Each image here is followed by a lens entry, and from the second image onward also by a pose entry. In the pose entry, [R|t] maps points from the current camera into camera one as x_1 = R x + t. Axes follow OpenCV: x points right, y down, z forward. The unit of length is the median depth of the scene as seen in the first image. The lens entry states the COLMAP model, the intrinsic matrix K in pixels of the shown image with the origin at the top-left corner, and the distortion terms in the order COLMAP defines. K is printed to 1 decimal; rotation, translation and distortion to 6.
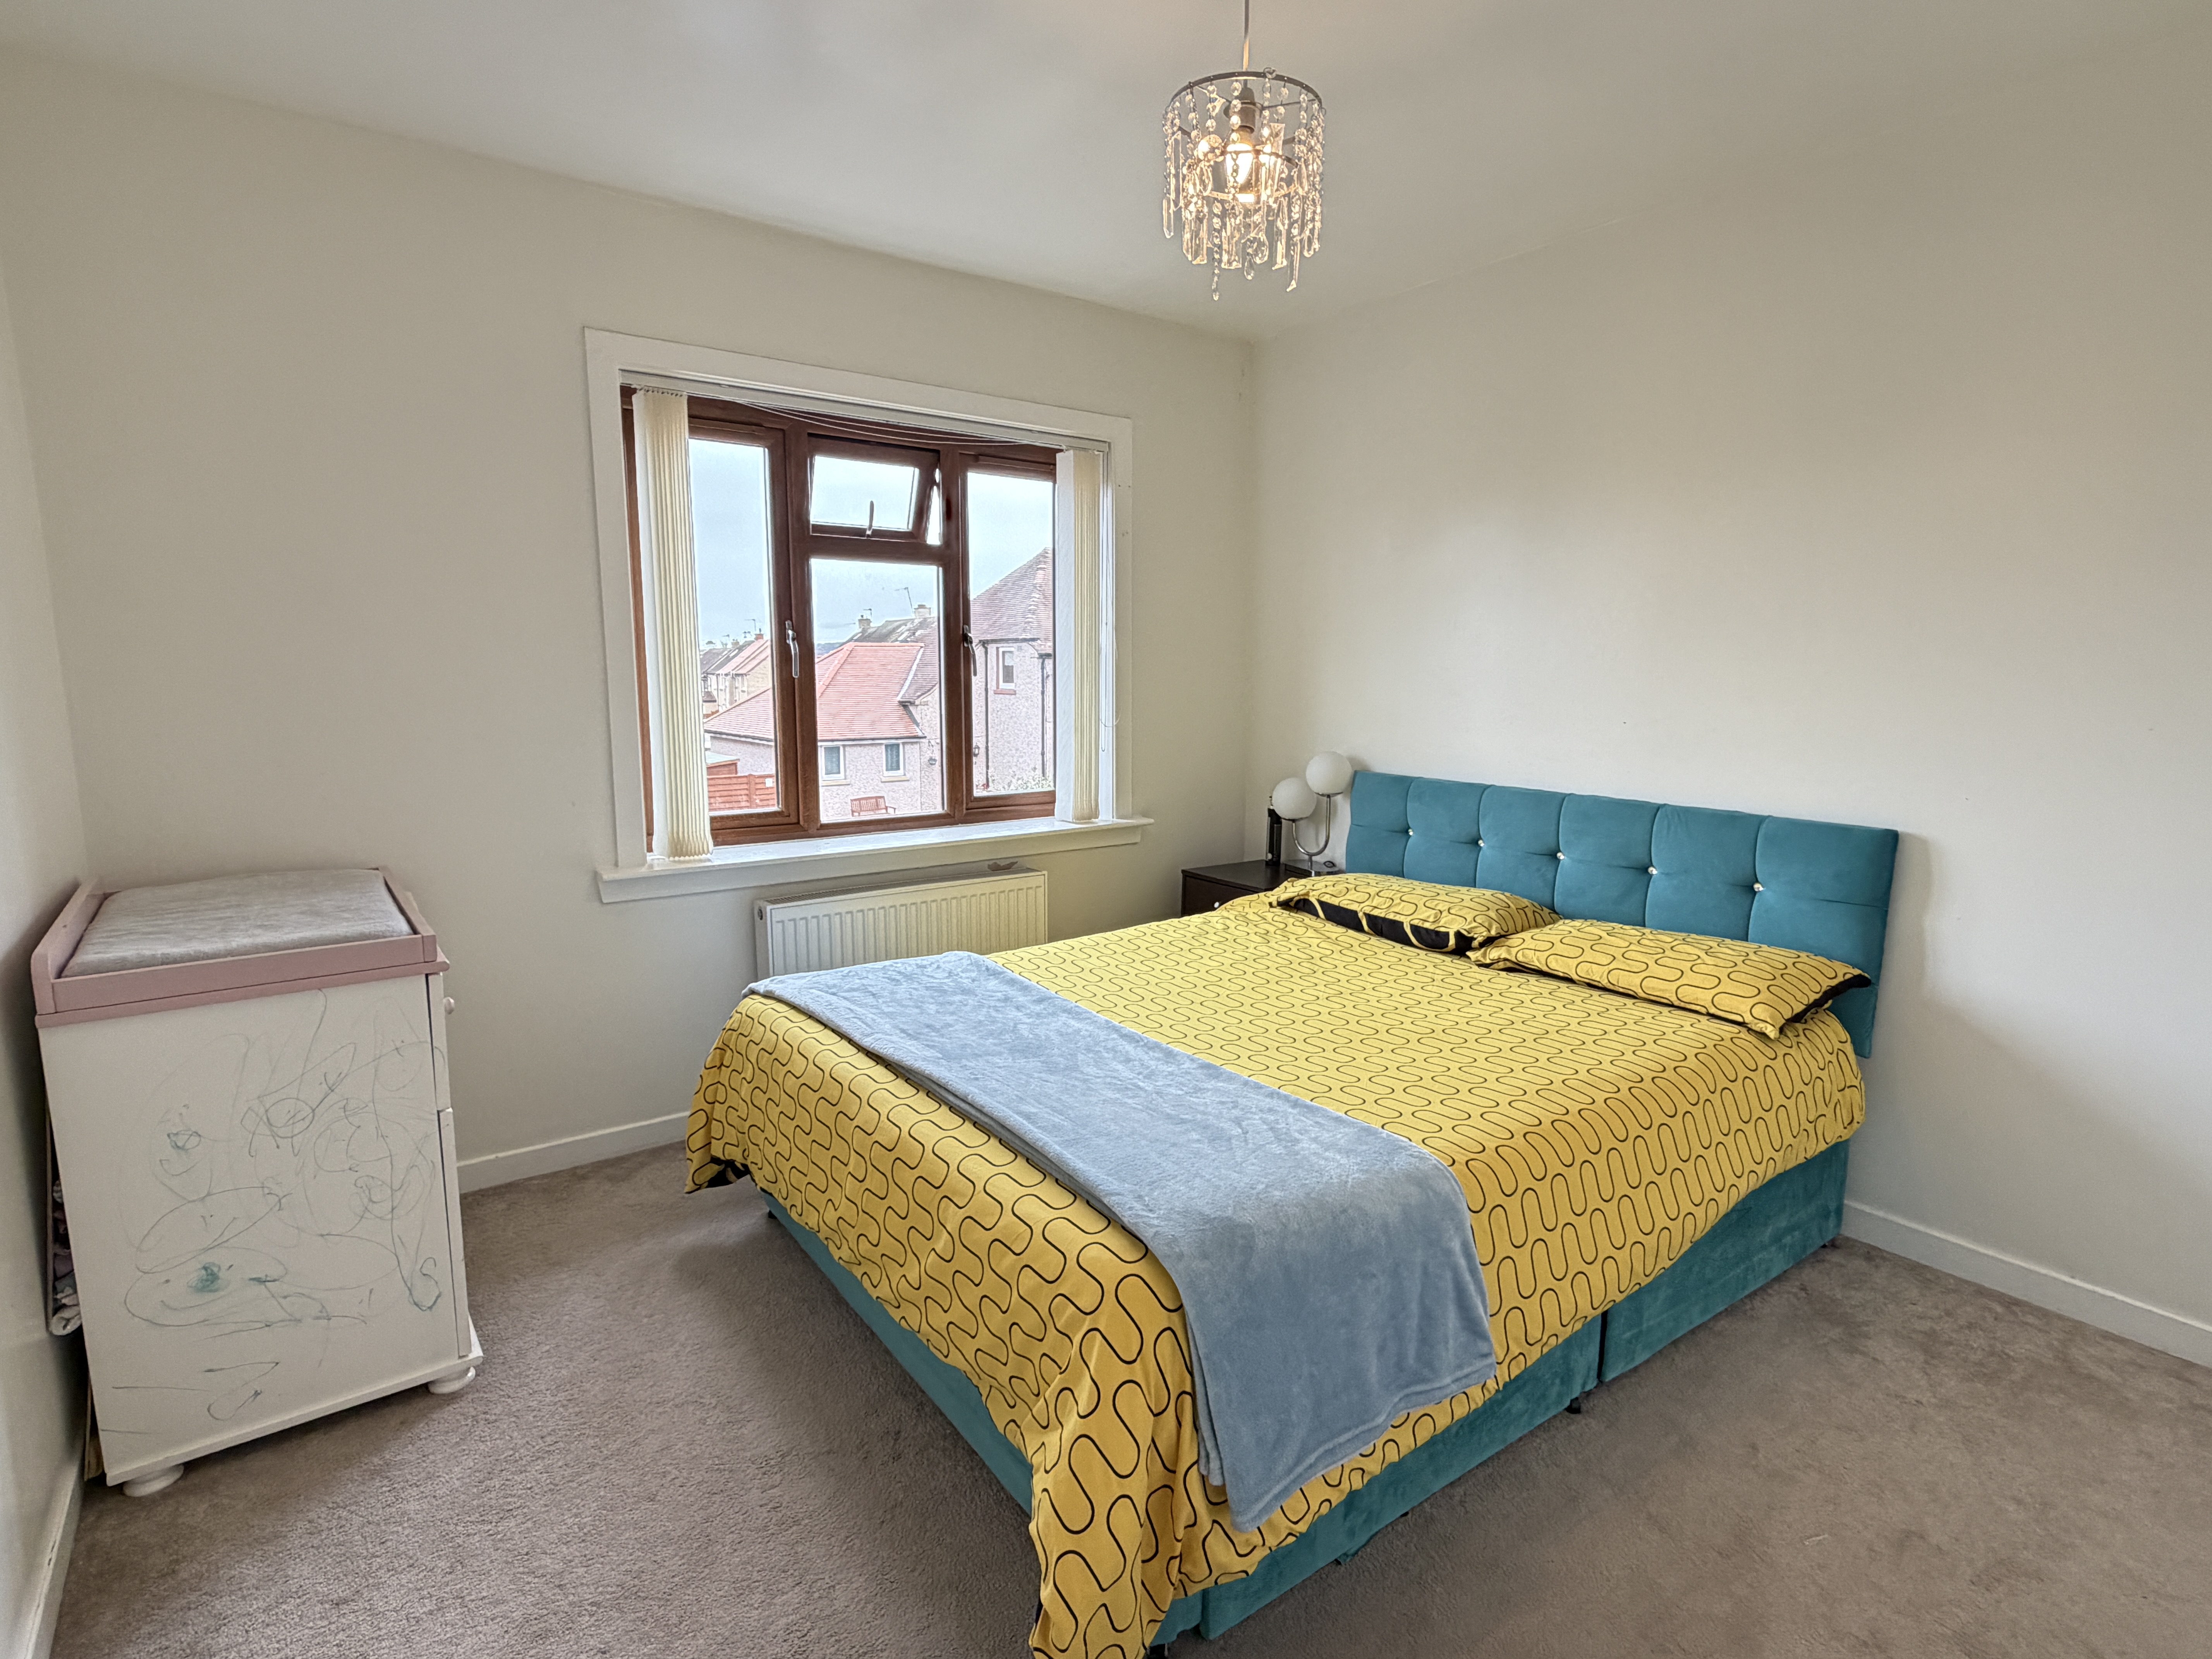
lens RADIAL K [[1116.7, 0, 1099.6], [0, 1116.7, 832.9], [0, 0, 1]] dist [-0.000414, 0.001215]
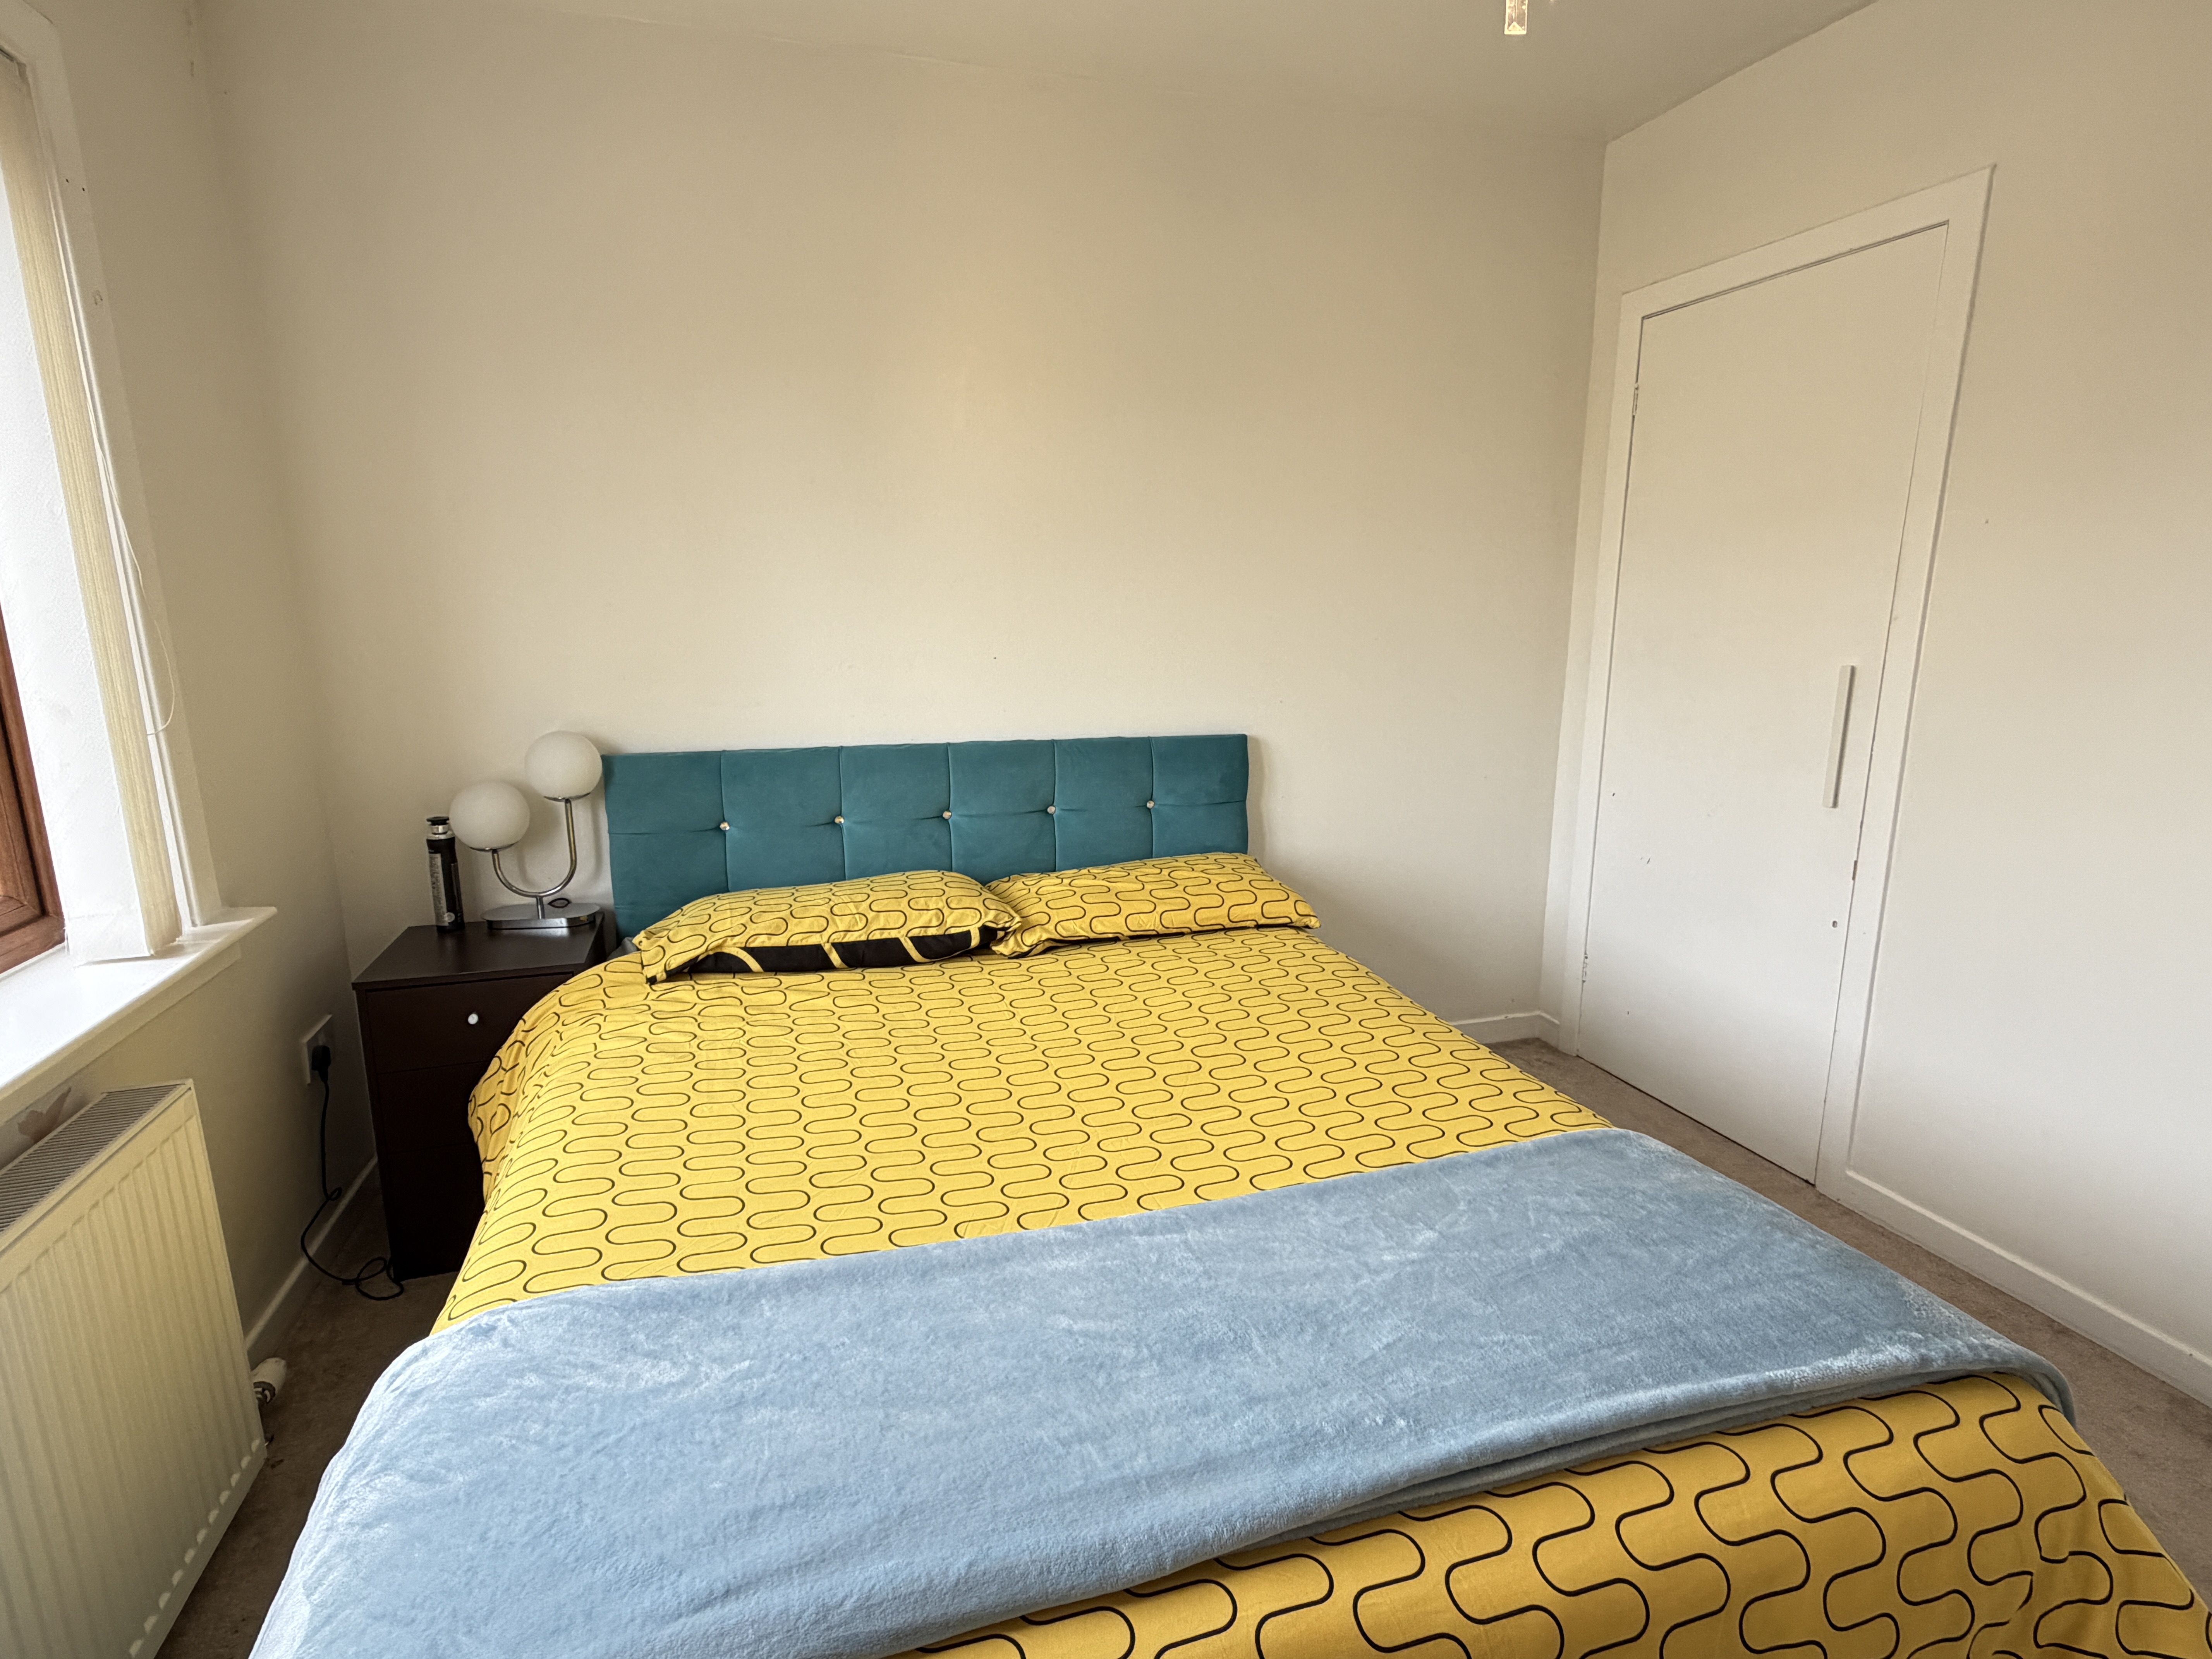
lens RADIAL K [[1116.7, 0, 1099.6], [0, 1116.7, 832.9], [0, 0, 1]] dist [-0.000414, 0.001215]
pose [[0.323859, -0.194786, 0.925837, -0.383958], [0.144786, 0.977254, 0.154958, -0.090135], [-0.934961, 0.083864, 0.344695, 0.635702]]
